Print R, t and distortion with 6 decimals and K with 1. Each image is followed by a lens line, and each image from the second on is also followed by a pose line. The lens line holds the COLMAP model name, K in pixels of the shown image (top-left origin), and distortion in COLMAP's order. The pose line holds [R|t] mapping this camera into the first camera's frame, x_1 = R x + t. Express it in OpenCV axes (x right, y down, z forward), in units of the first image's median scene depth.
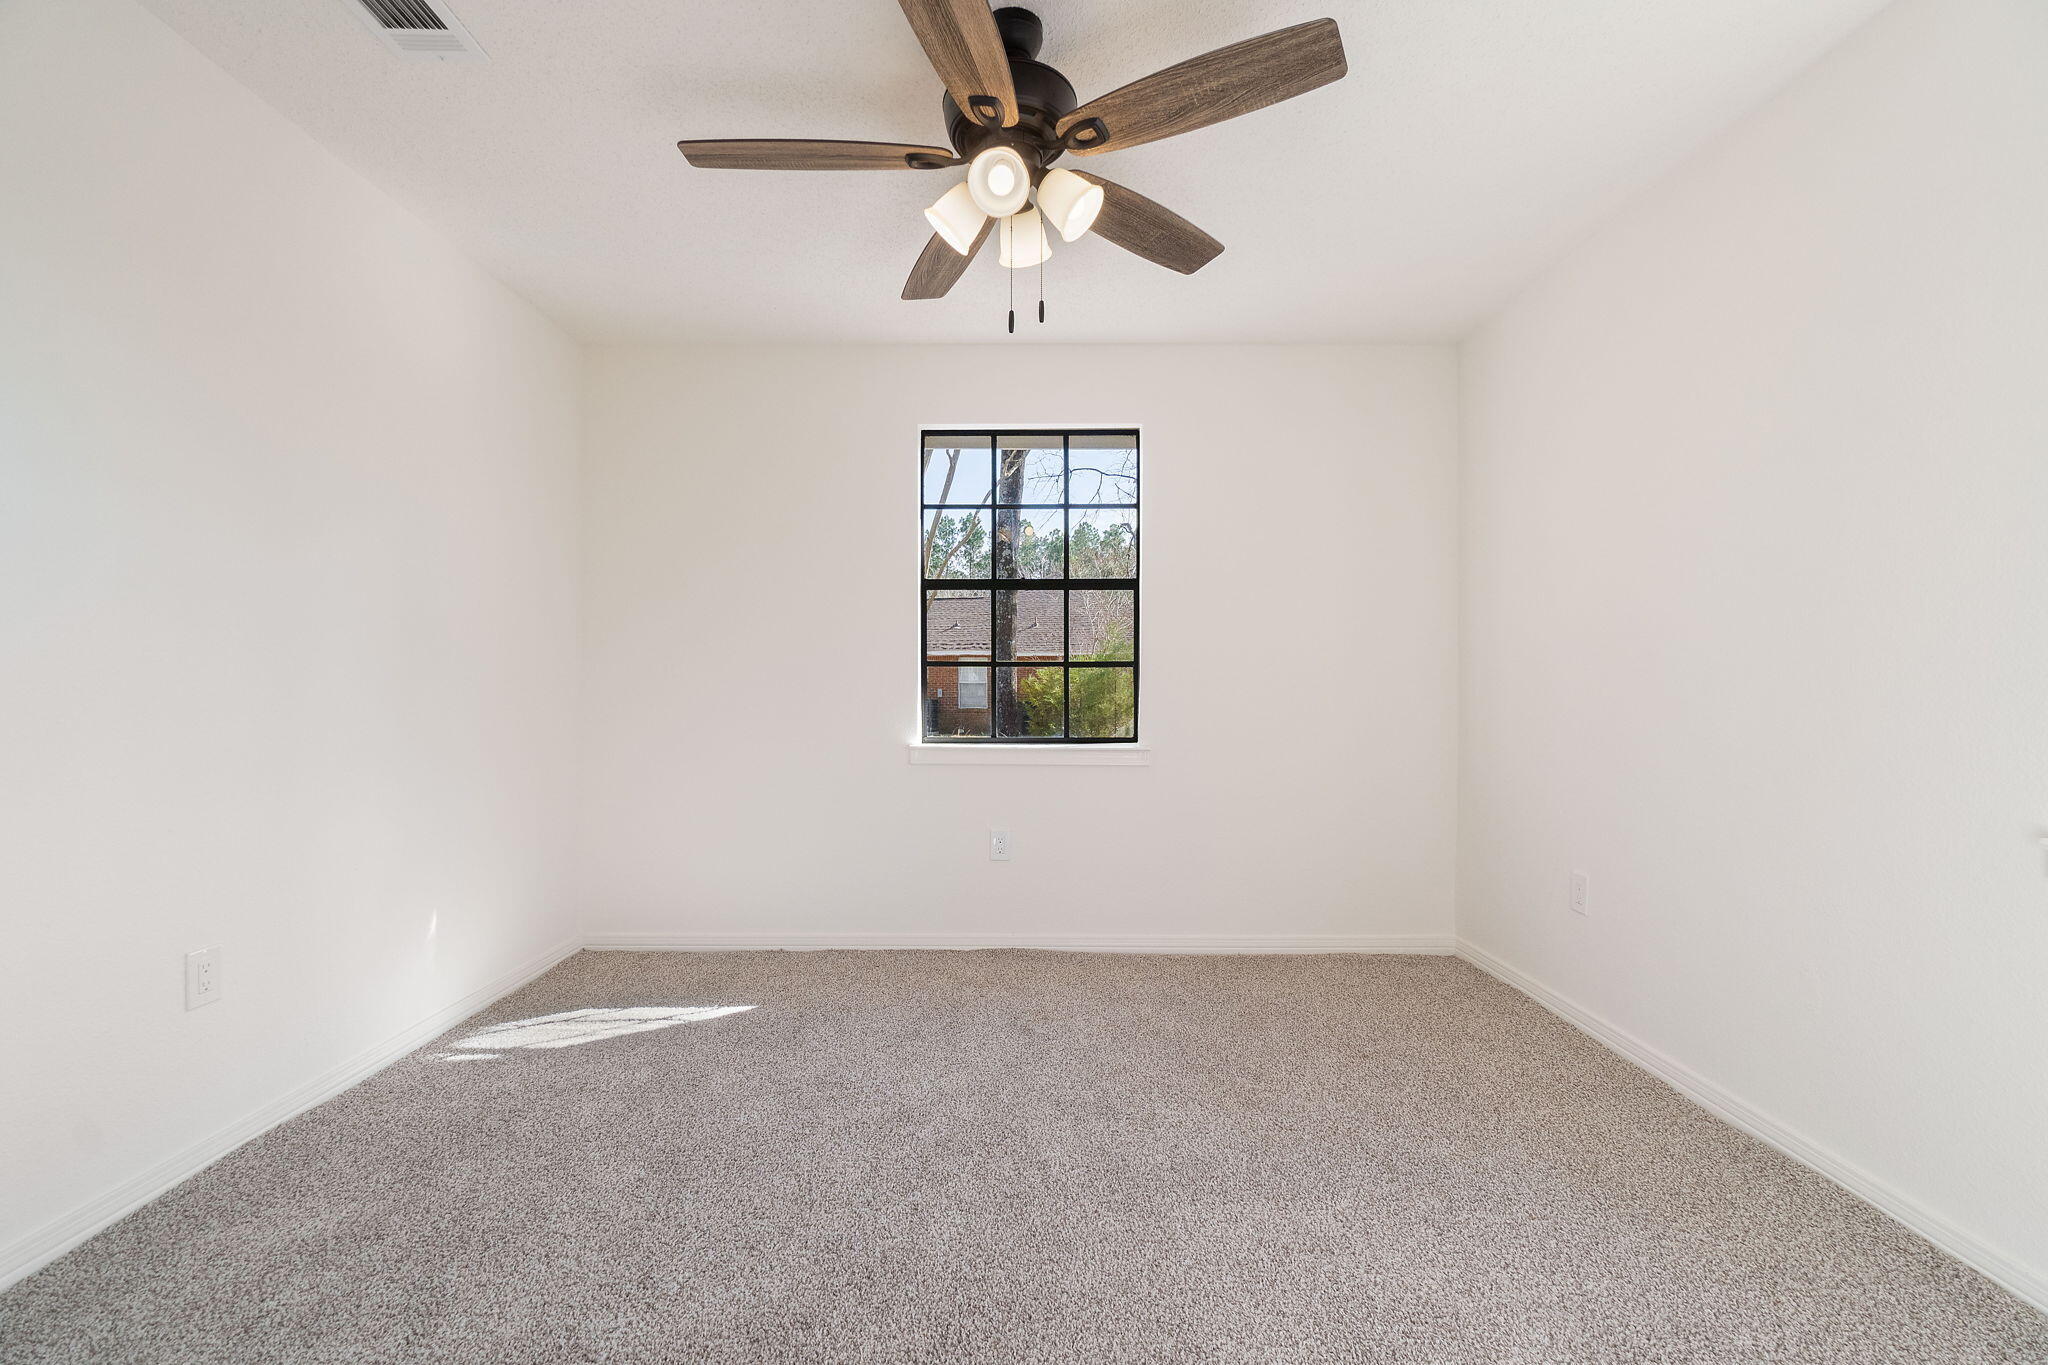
lens RADIAL K [[907.6, 0, 1026.0], [0, 907.6, 682.4], [0, 0, 1]] dist [0.004287, -0.000043]
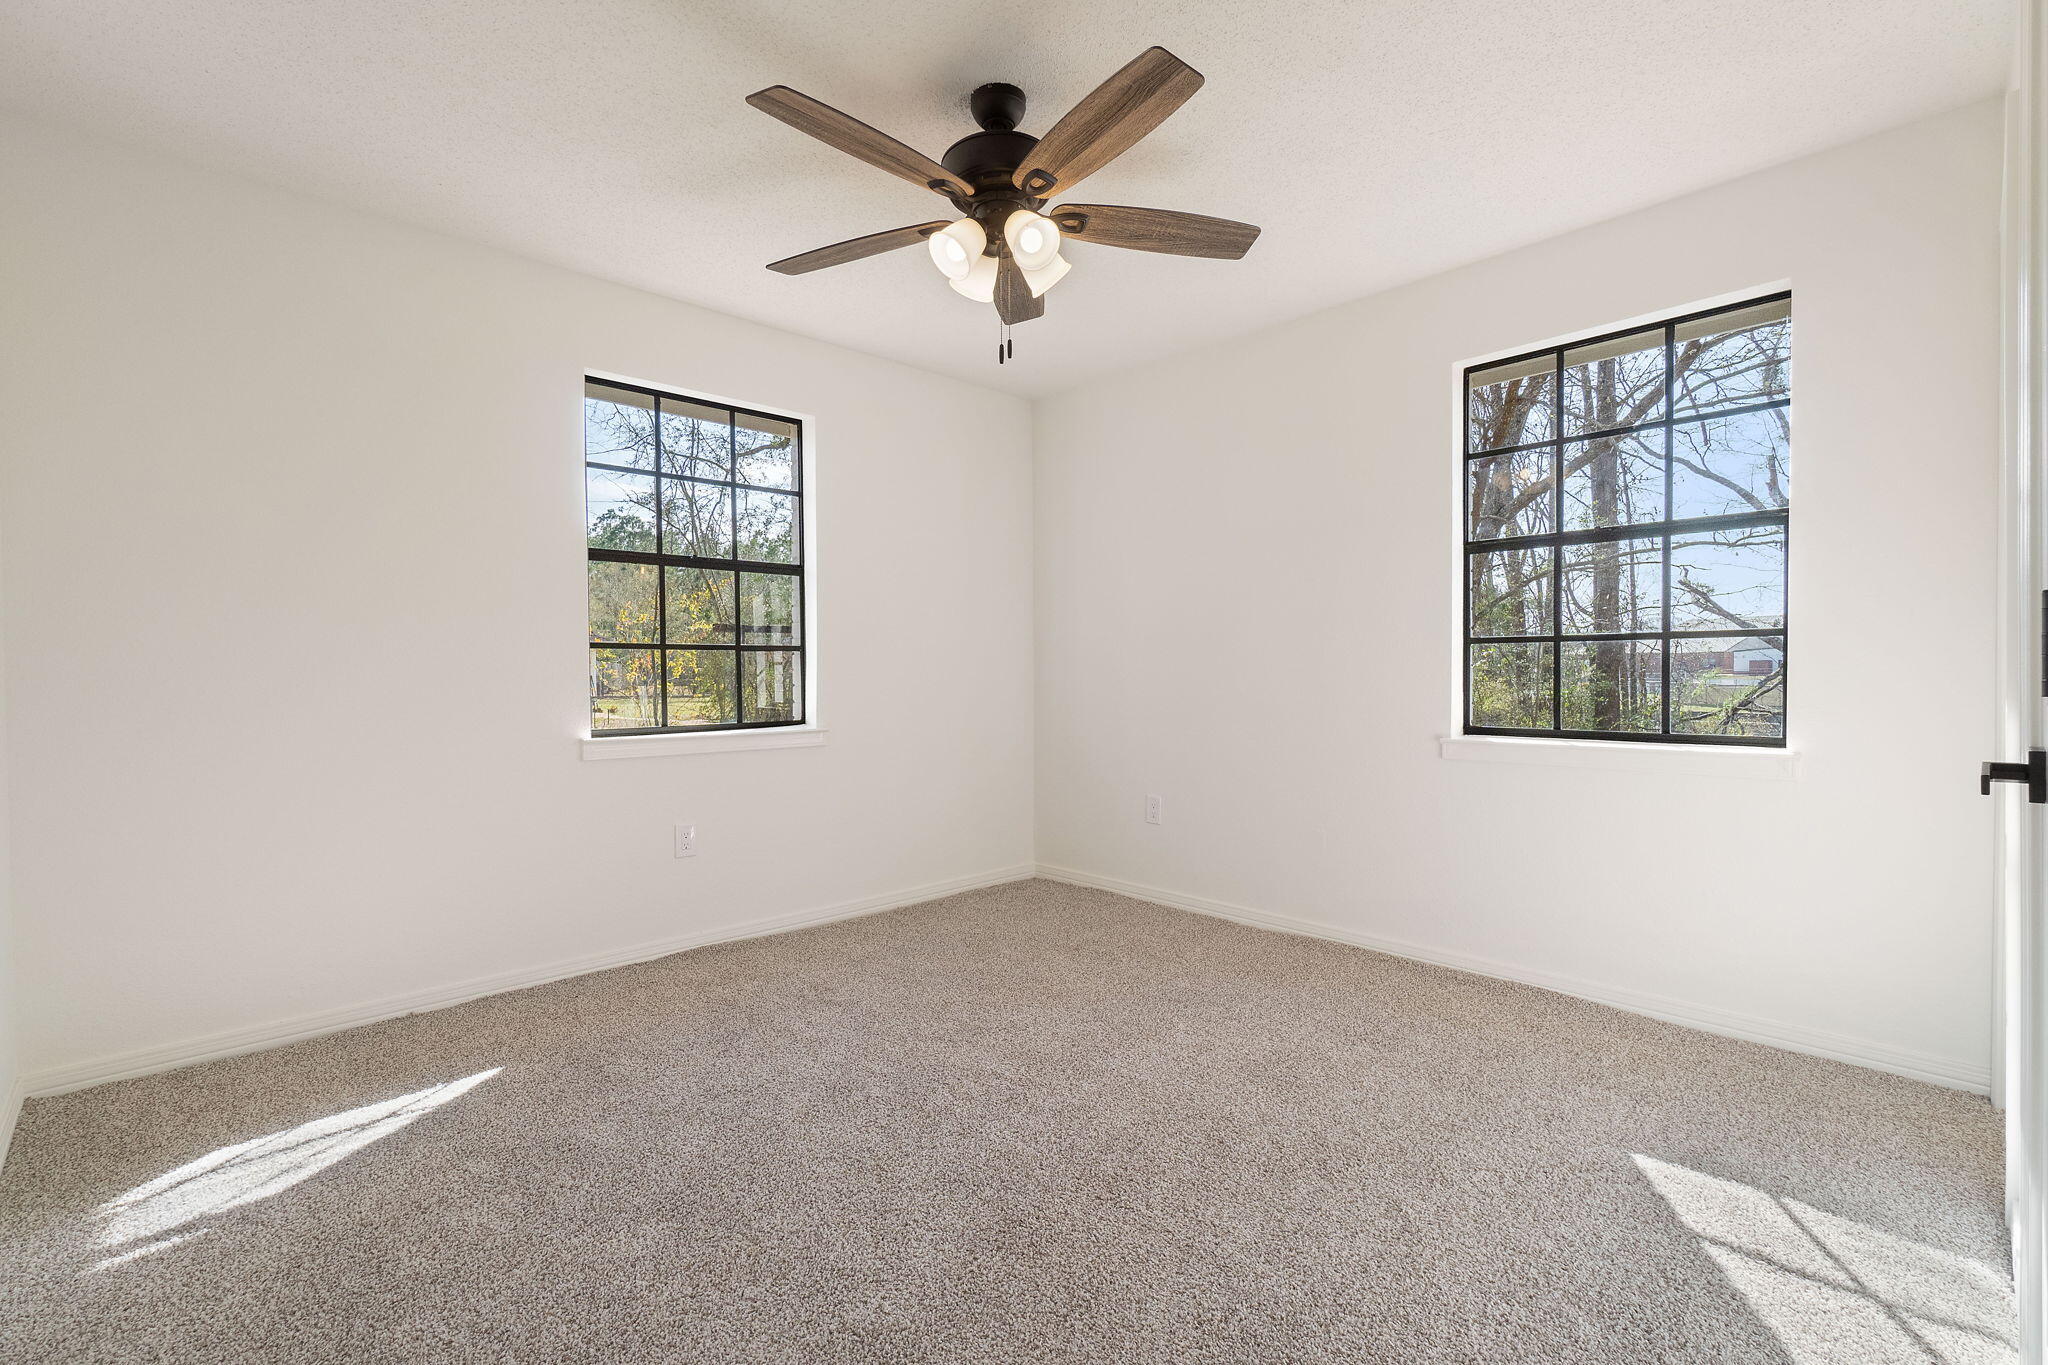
lens RADIAL K [[907.6, 0, 1066.4], [0, 907.6, 677.4], [0, 0, 1]] dist [0.004287, -0.000043]
pose [[0.702913, -0.009750, 0.711209, -0.431542], [0.003602, 0.999942, 0.010148, 0.003958], [-0.711267, -0.004571, 0.702907, 0.066734]]
